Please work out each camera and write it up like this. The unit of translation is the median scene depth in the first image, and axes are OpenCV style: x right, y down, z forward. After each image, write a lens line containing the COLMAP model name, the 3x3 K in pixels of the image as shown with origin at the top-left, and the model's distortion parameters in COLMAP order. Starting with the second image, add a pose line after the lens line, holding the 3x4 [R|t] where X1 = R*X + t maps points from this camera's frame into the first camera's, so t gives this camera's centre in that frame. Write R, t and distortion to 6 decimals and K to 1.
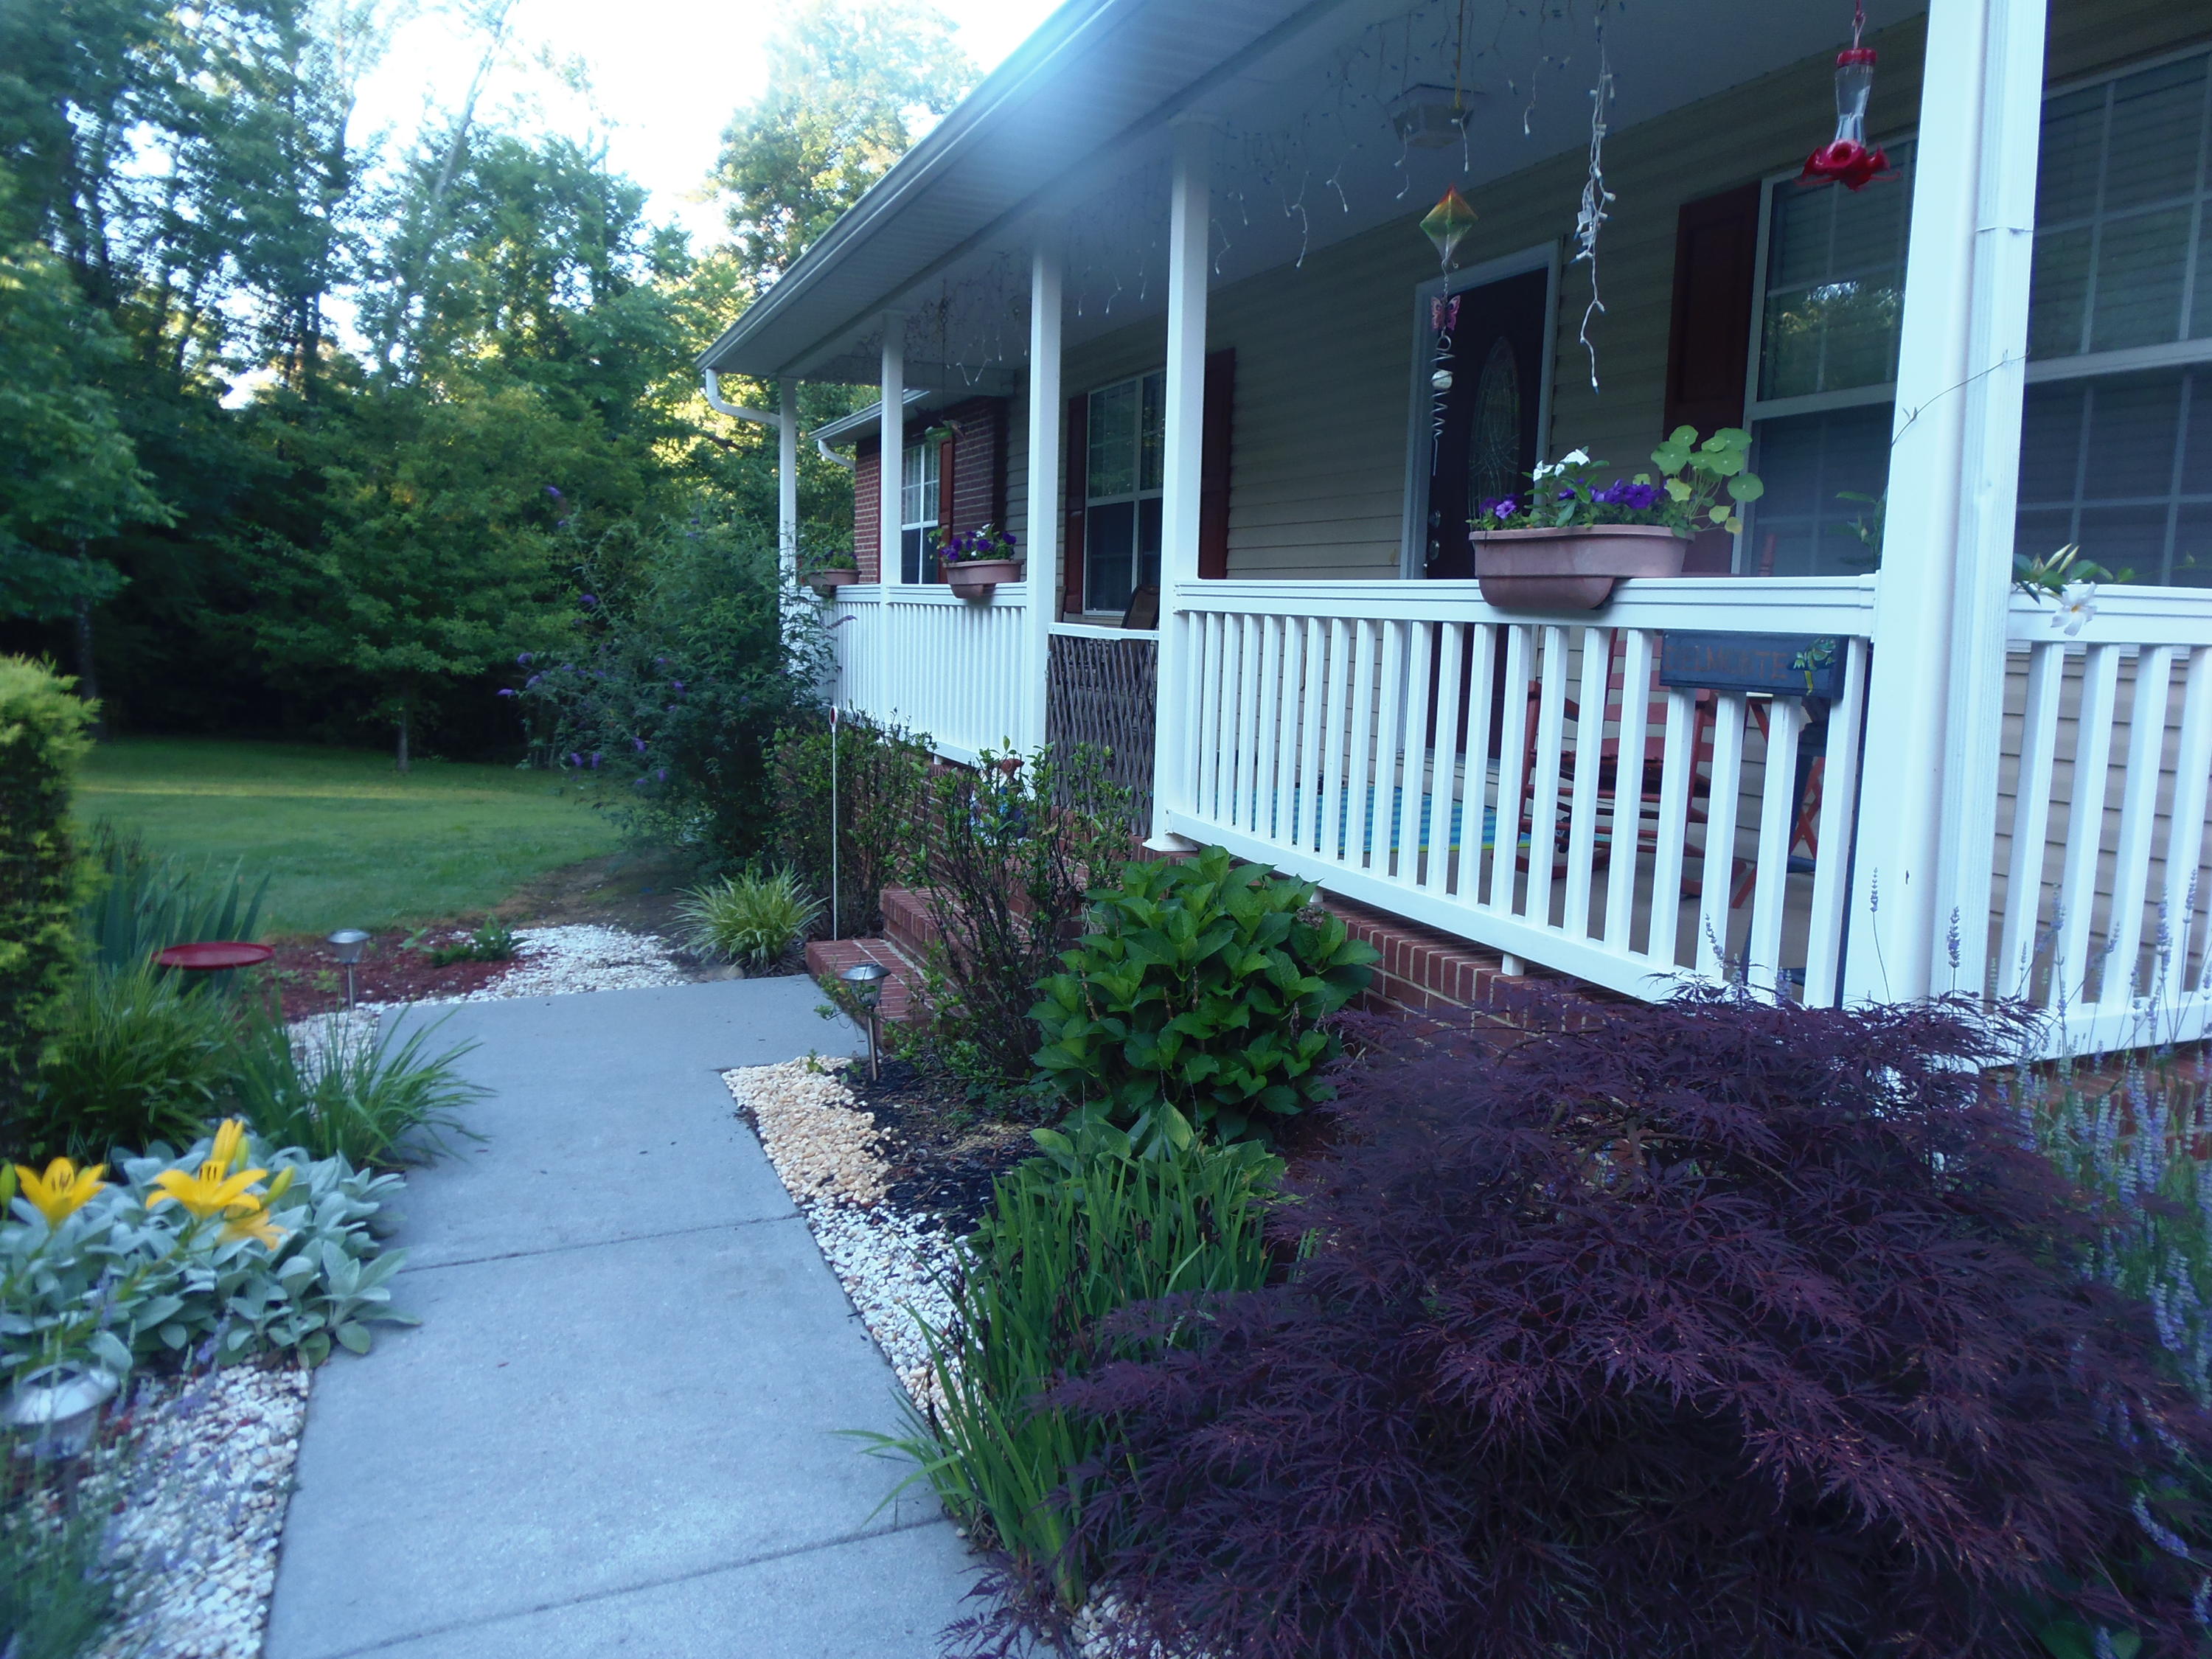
lens RADIAL K [[1610.8, 0, 1106.0], [0, 1610.8, 829.5], [0, 0, 1]] dist [-0.009451, -0.006268]
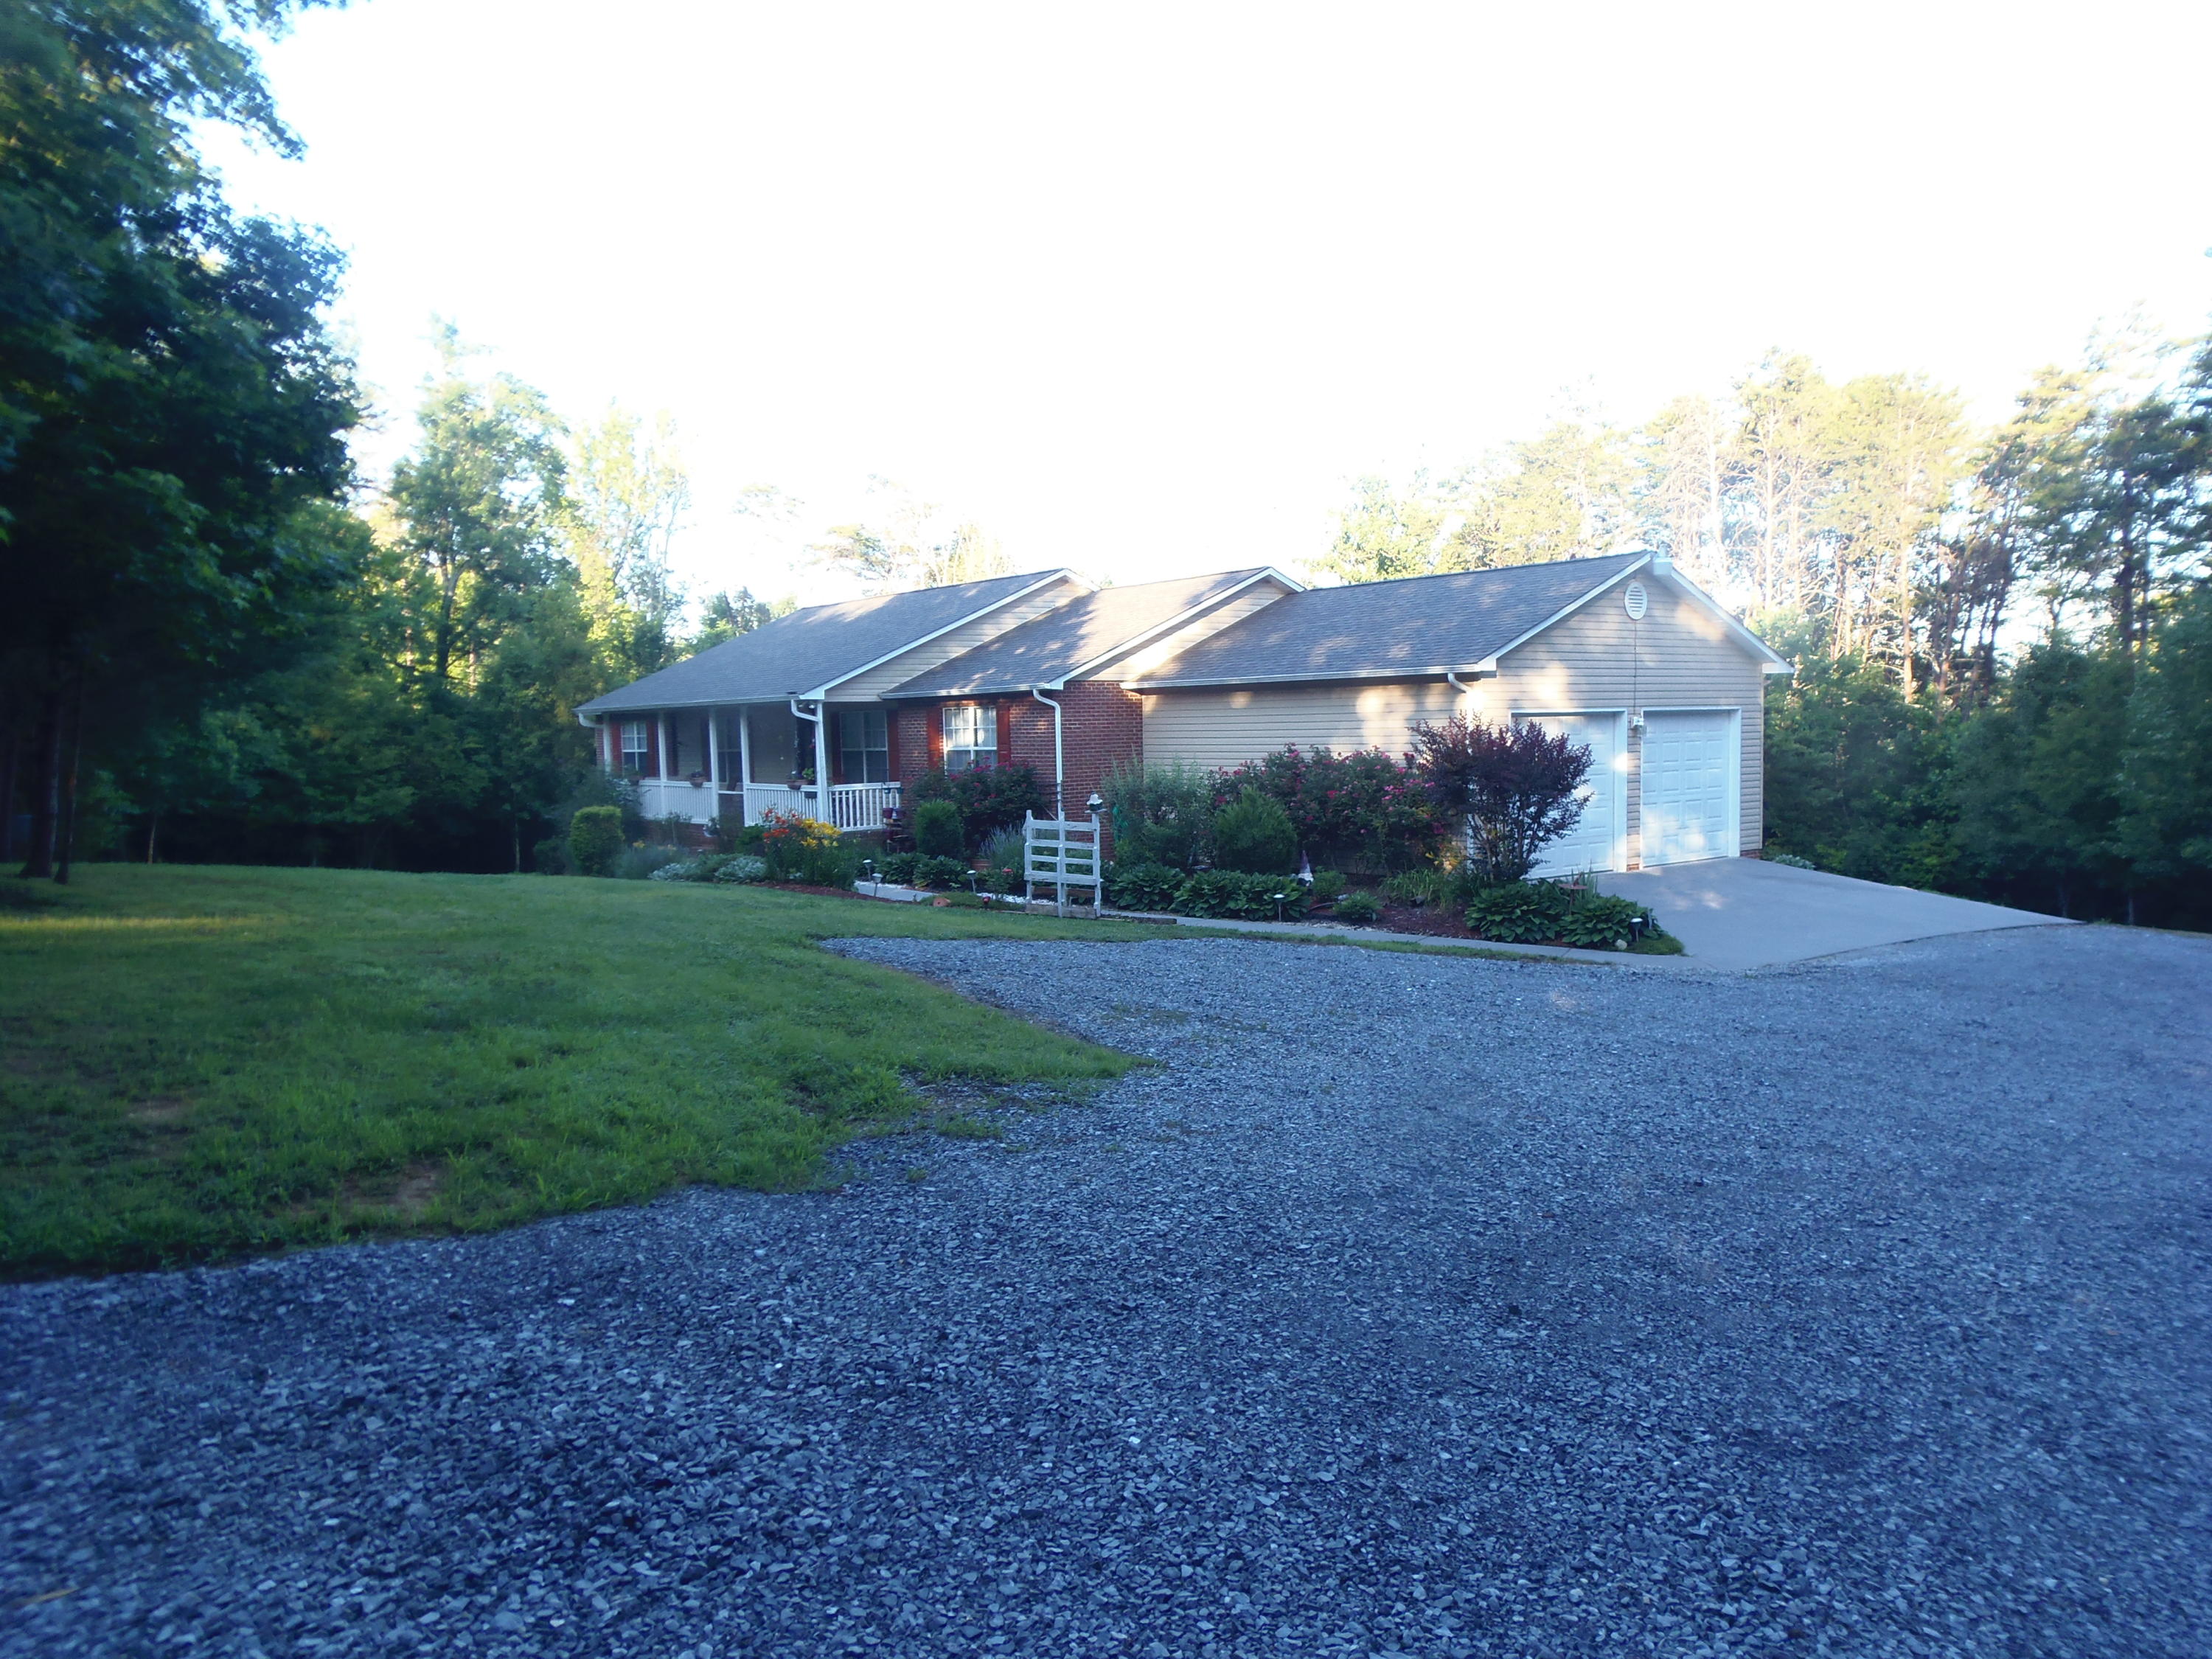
lens RADIAL K [[1610.8, 0, 1106.0], [0, 1610.8, 829.5], [0, 0, 1]] dist [-0.009451, -0.006268]
pose [[0.955974, -0.069775, 0.285037, -0.089472], [0.090038, 0.994213, -0.058599, 0.109639], [-0.279298, 0.081683, 0.956724, -1.147906]]
